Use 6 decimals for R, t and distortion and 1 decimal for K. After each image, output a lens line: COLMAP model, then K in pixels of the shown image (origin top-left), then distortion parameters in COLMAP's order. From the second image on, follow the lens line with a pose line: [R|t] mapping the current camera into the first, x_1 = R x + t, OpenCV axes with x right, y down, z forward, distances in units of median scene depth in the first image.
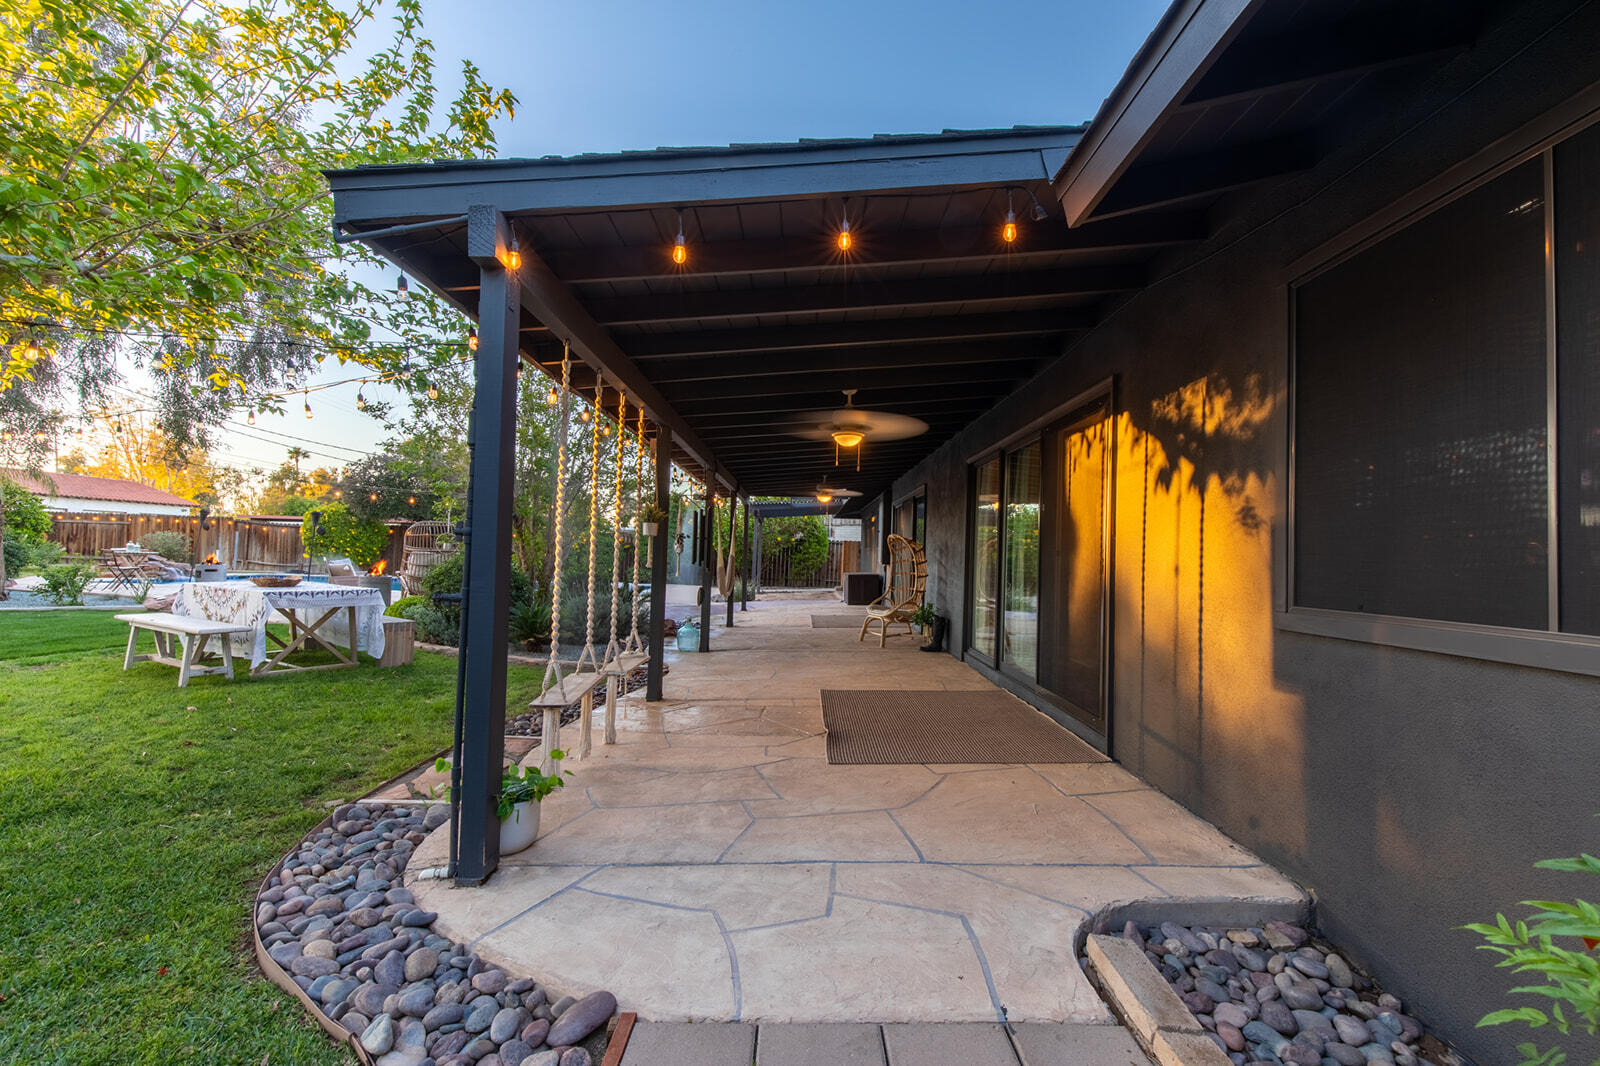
lens RADIAL K [[709.2, 0, 800.0], [0, 709.2, 533.0], [0, 0, 1]] dist [-0.000925, -0.000679]
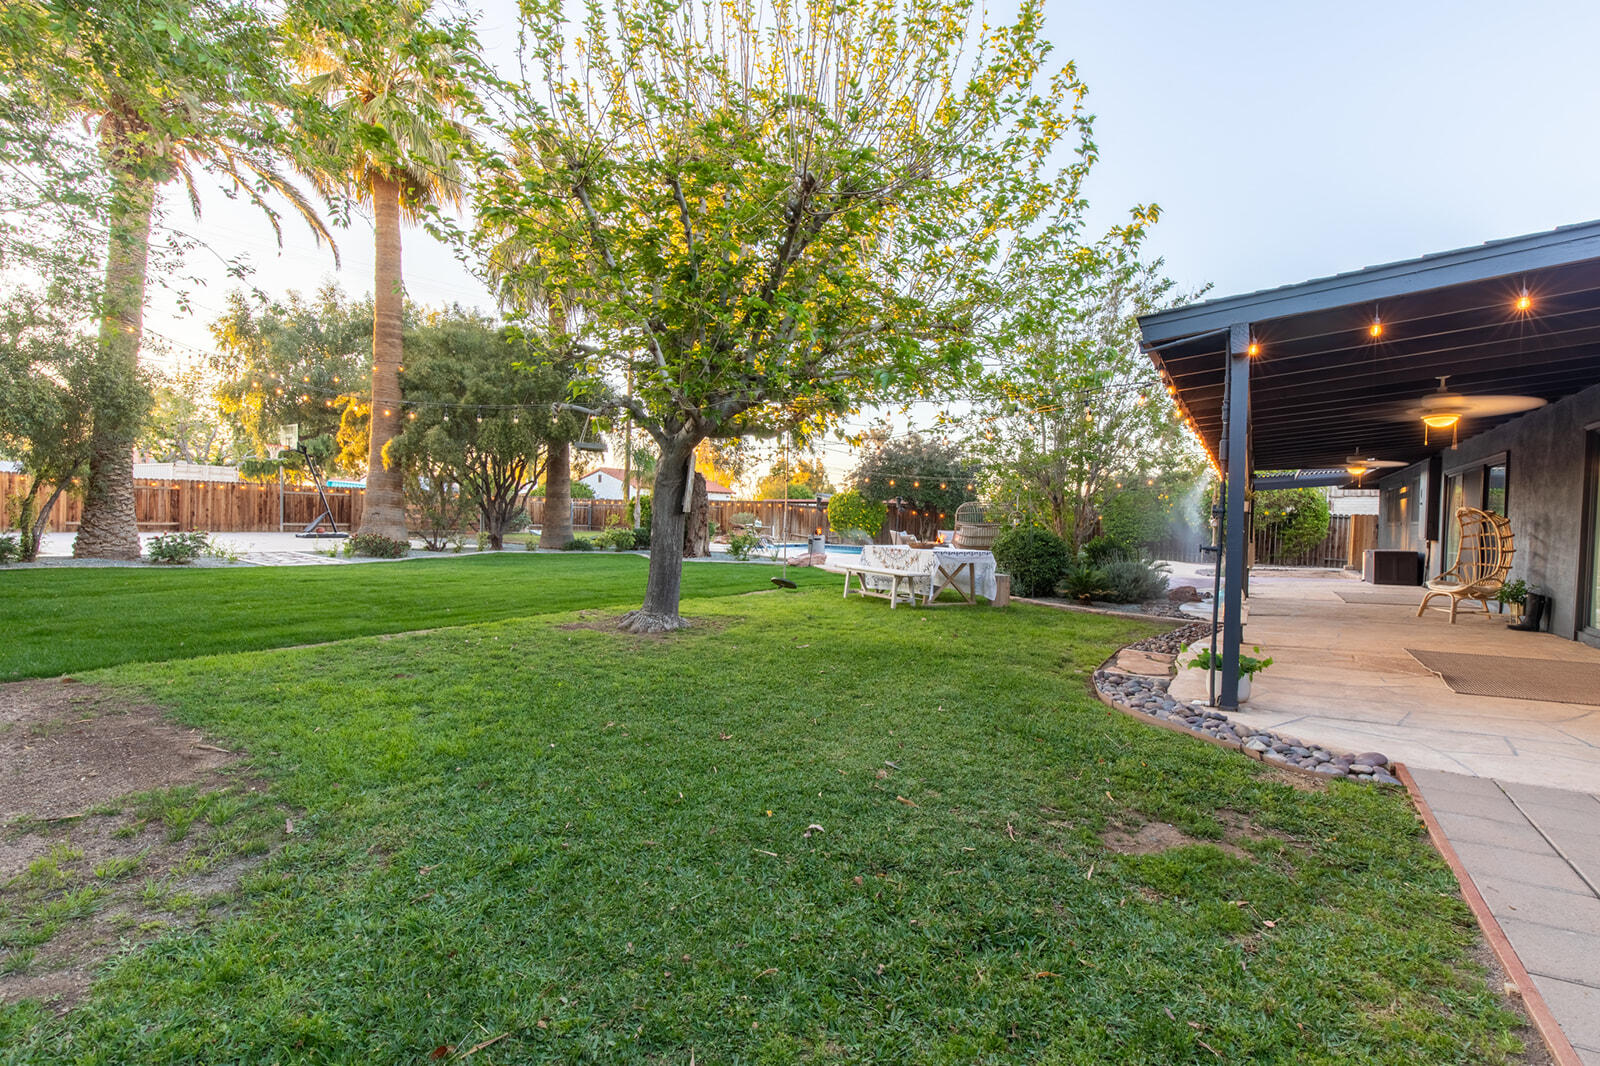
lens RADIAL K [[709.2, 0, 800.0], [0, 709.2, 533.0], [0, 0, 1]] dist [-0.000925, -0.000679]
pose [[0.844568, 0.004363, -0.535430, -0.119194], [0.013671, 0.999465, 0.029710, -0.004042], [0.535274, -0.032412, 0.844057, -0.294913]]
